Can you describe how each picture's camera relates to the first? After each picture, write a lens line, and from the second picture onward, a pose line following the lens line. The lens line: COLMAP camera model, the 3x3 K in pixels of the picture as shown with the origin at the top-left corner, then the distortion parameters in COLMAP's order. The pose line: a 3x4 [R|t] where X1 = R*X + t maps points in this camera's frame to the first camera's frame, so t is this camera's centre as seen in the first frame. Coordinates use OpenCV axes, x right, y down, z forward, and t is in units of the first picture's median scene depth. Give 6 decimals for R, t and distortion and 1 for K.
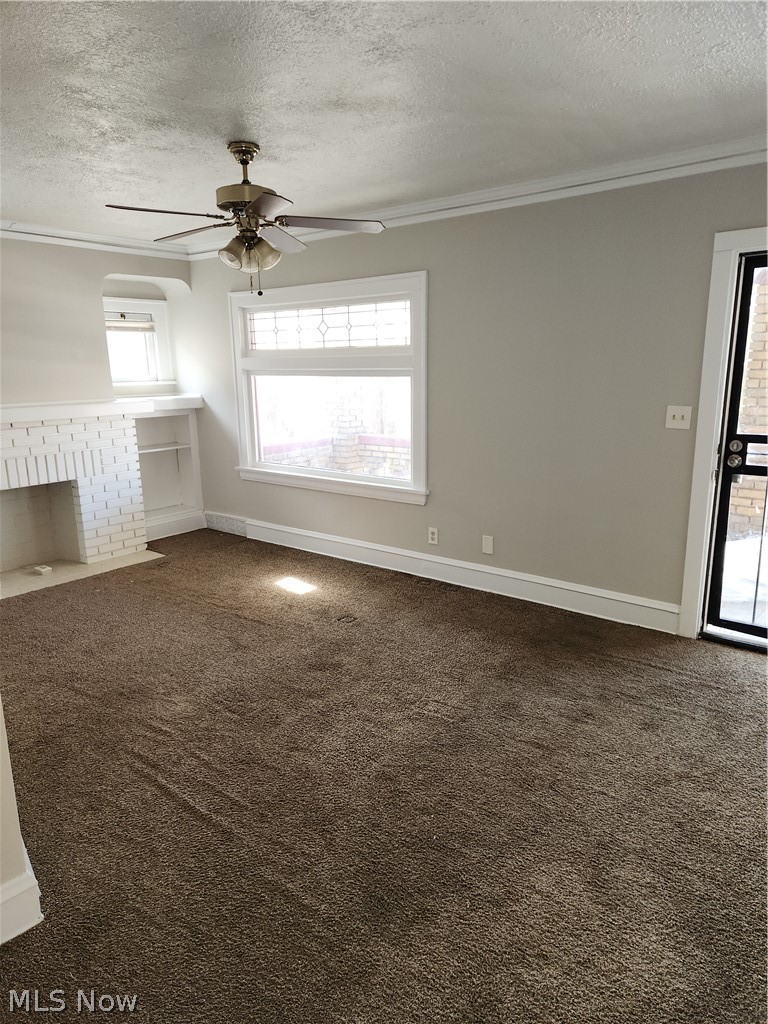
lens RADIAL K [[677.4, 0, 392.5], [0, 677.4, 516.4], [0, 0, 1]] dist [0.068646, -0.059279]
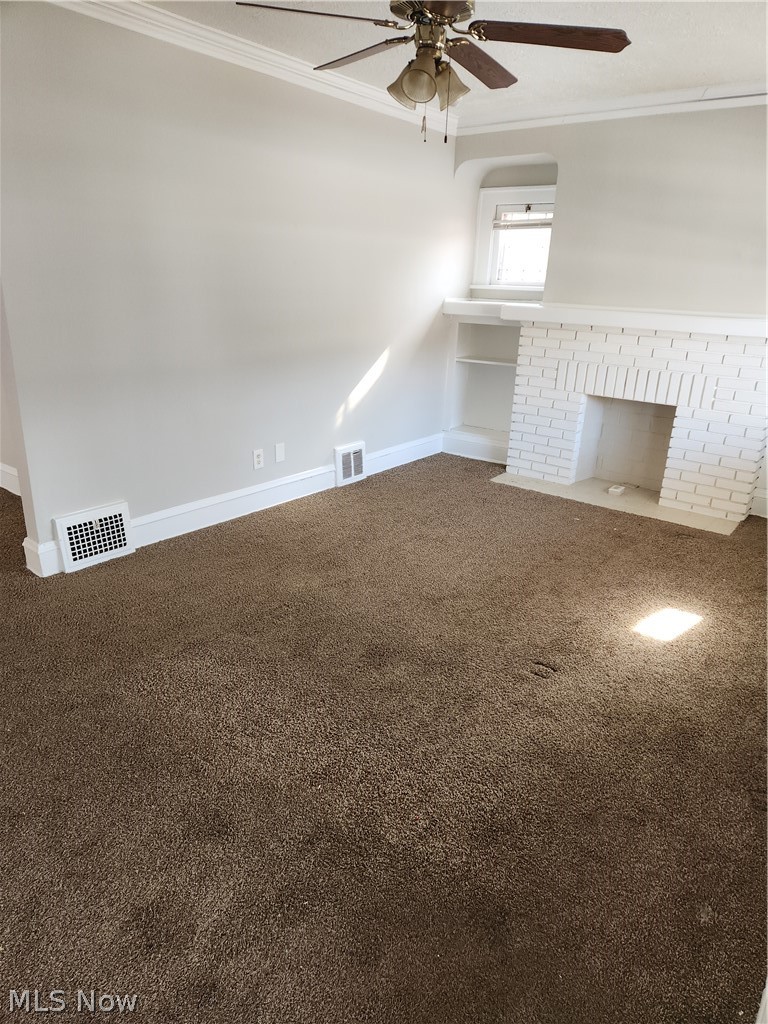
lens RADIAL K [[677.4, 0, 392.5], [0, 677.4, 516.4], [0, 0, 1]] dist [0.068646, -0.059279]
pose [[0.012221, 0.353228, -0.935458, 0.409873], [-0.261389, 0.904126, 0.337982, -0.135792], [0.965156, 0.240387, 0.103379, 0.652054]]
